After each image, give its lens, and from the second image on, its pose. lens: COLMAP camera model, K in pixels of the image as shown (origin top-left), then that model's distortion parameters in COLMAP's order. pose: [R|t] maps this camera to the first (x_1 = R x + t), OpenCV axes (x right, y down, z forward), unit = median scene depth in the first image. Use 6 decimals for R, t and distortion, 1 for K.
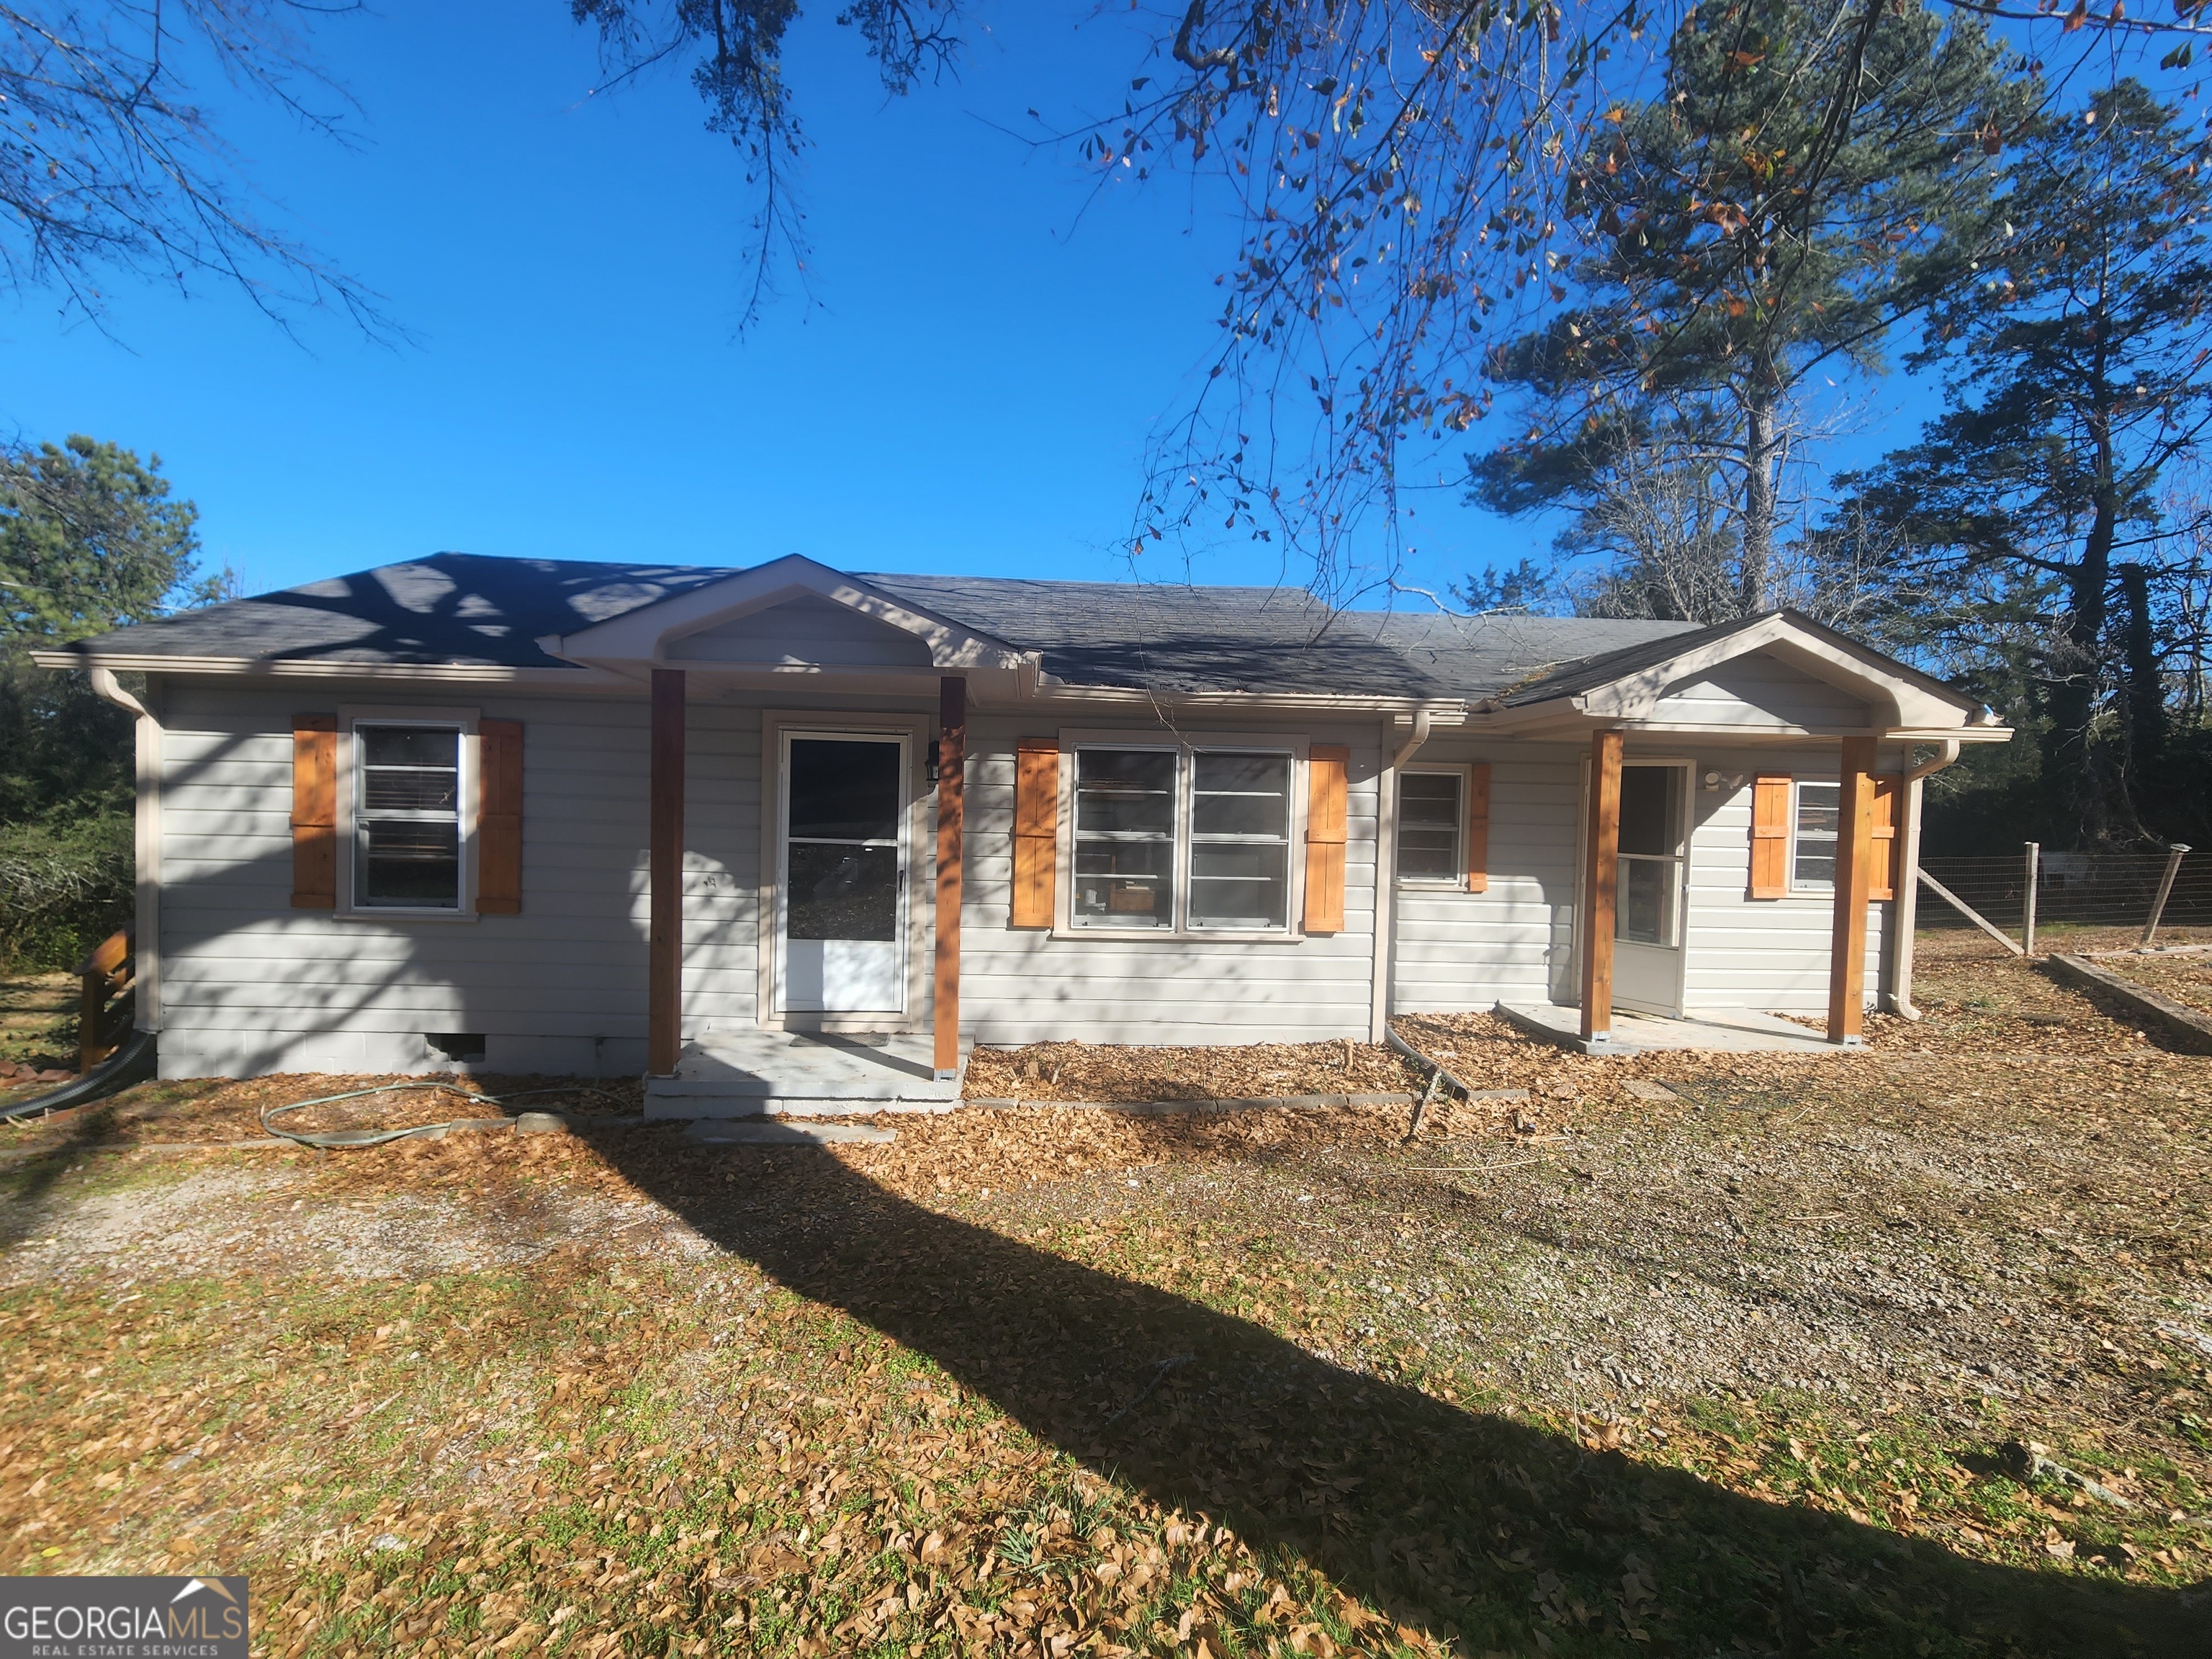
lens RADIAL K [[906.6, 0, 1097.5], [0, 906.6, 839.9], [0, 0, 1]] dist [-0.004357, -0.001136]
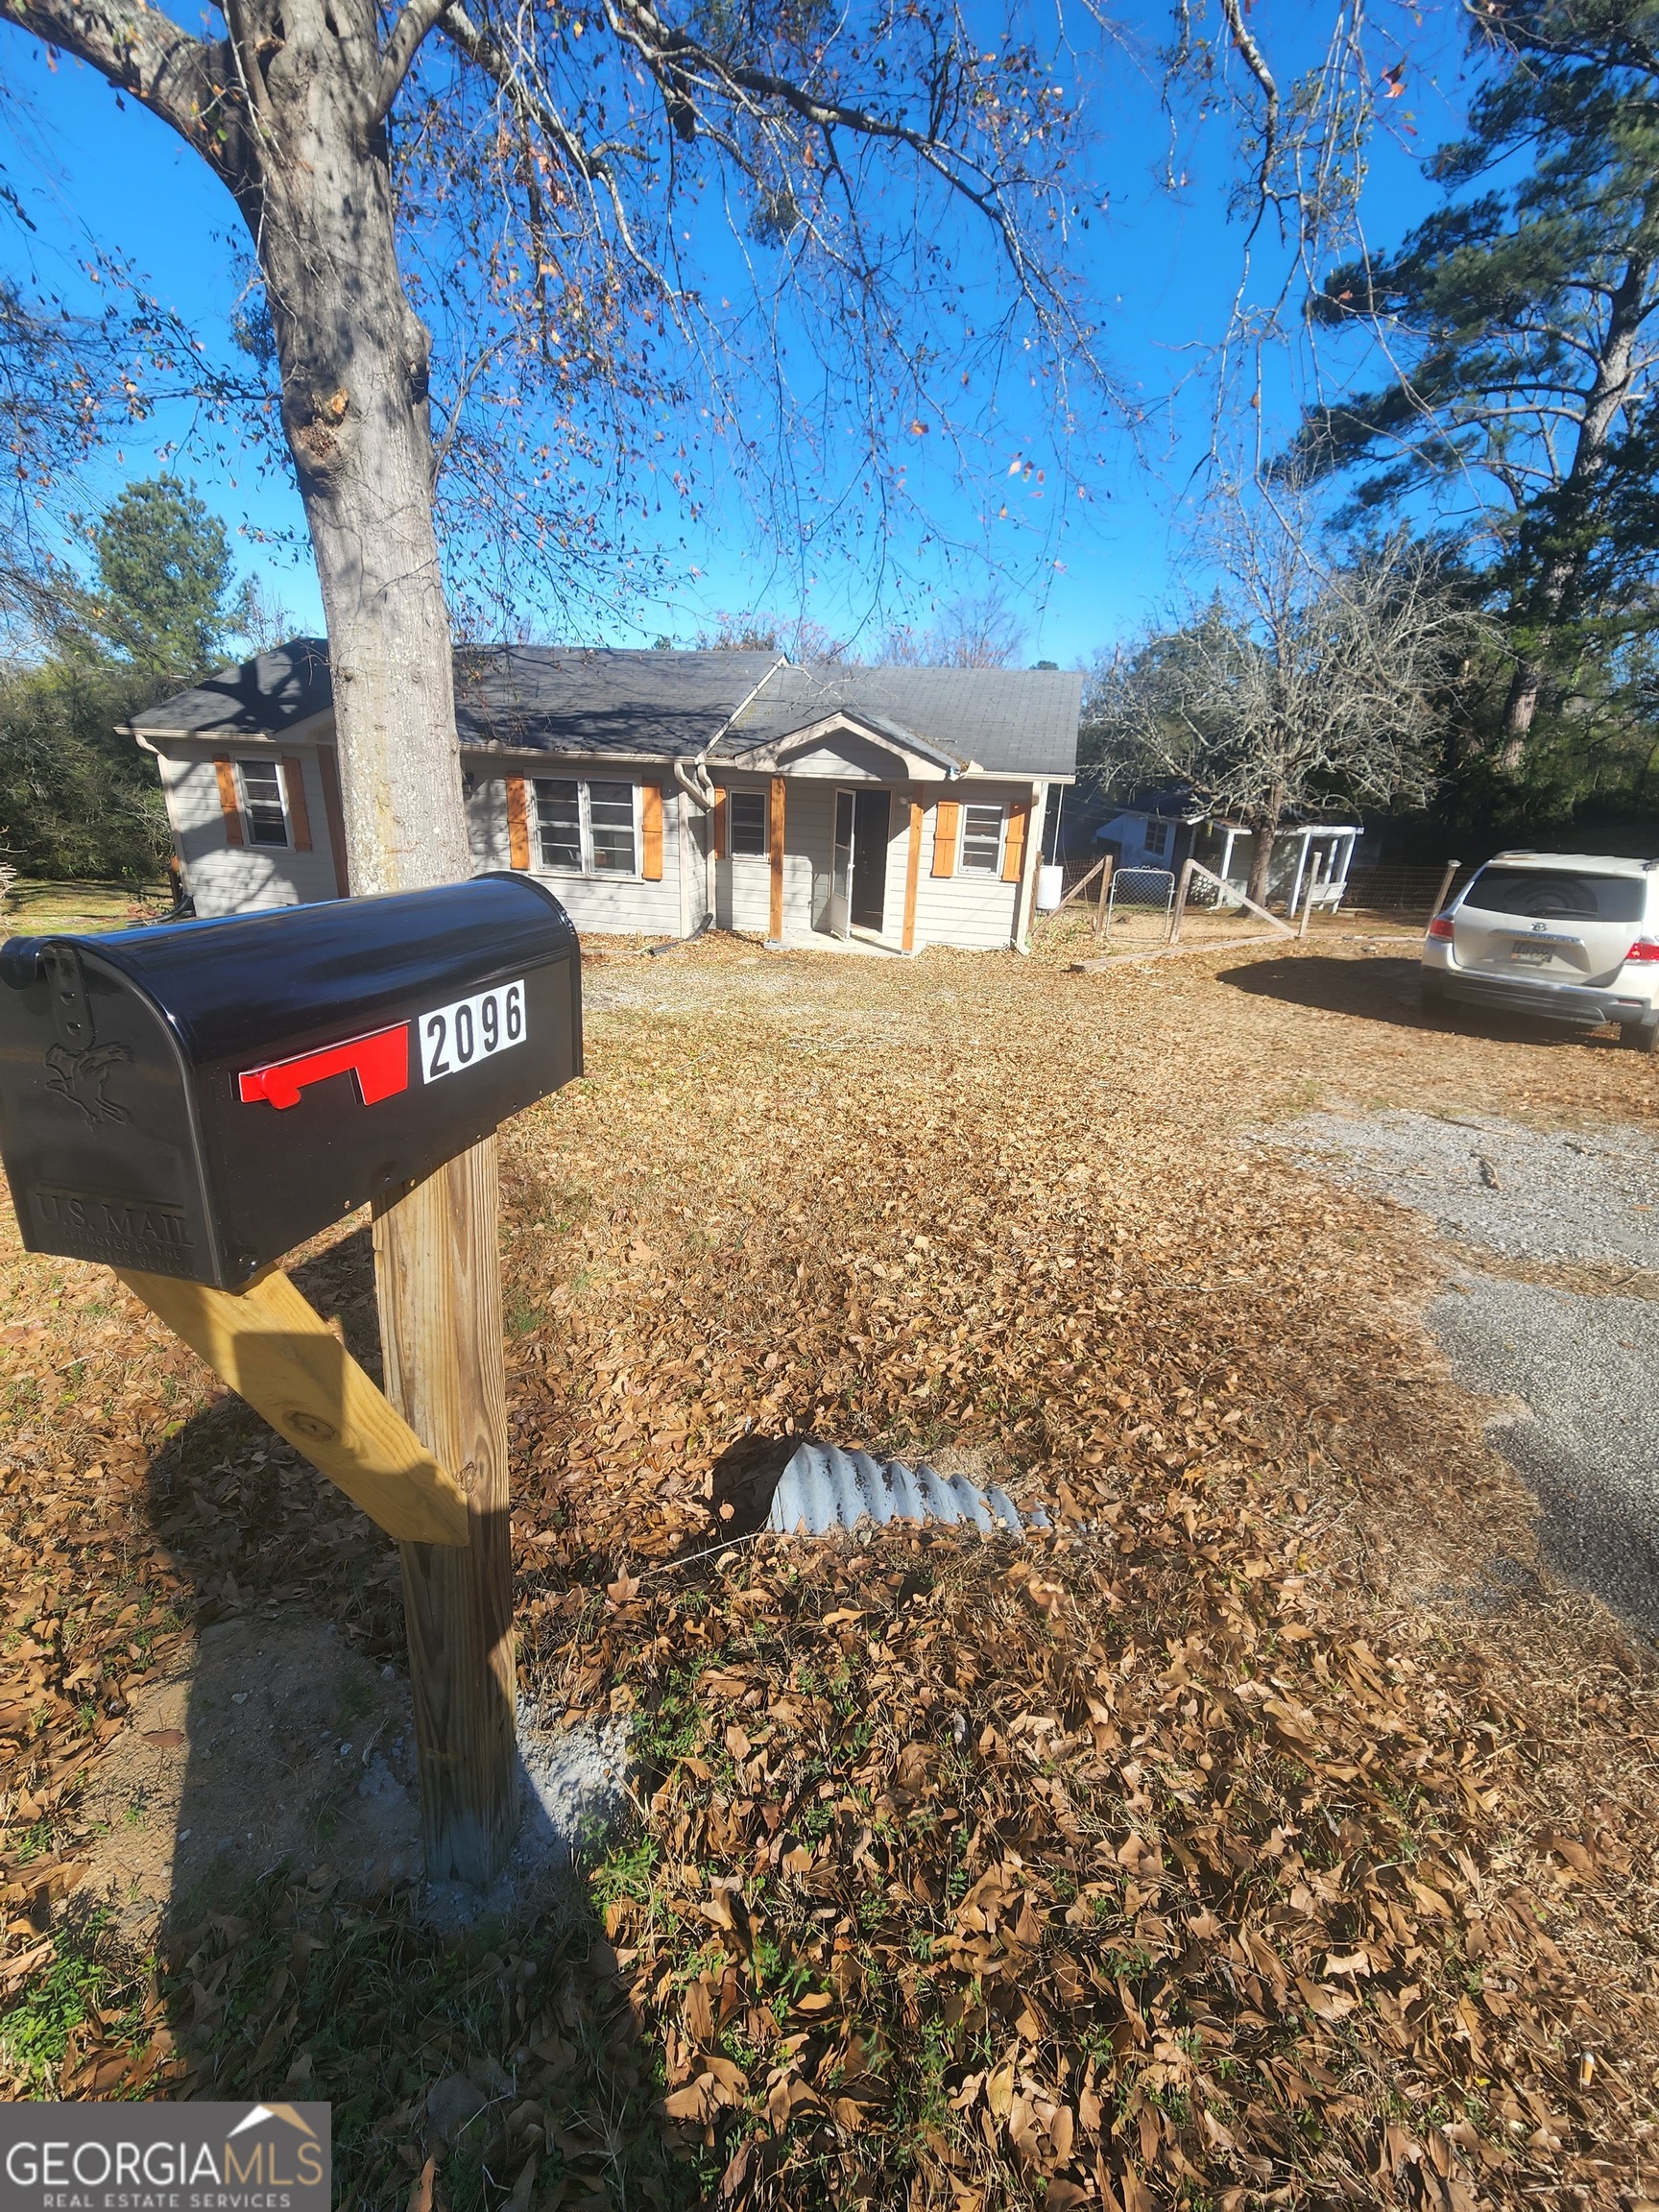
lens RADIAL K [[906.6, 0, 836.5], [0, 906.6, 1097.1], [0, 0, 1]] dist [-0.004357, -0.001136]
pose [[0.961869, 0.113406, -0.248892, 1.189327], [-0.033022, 0.951484, 0.305921, -0.064066], [0.271510, -0.286037, 0.918948, -0.837950]]
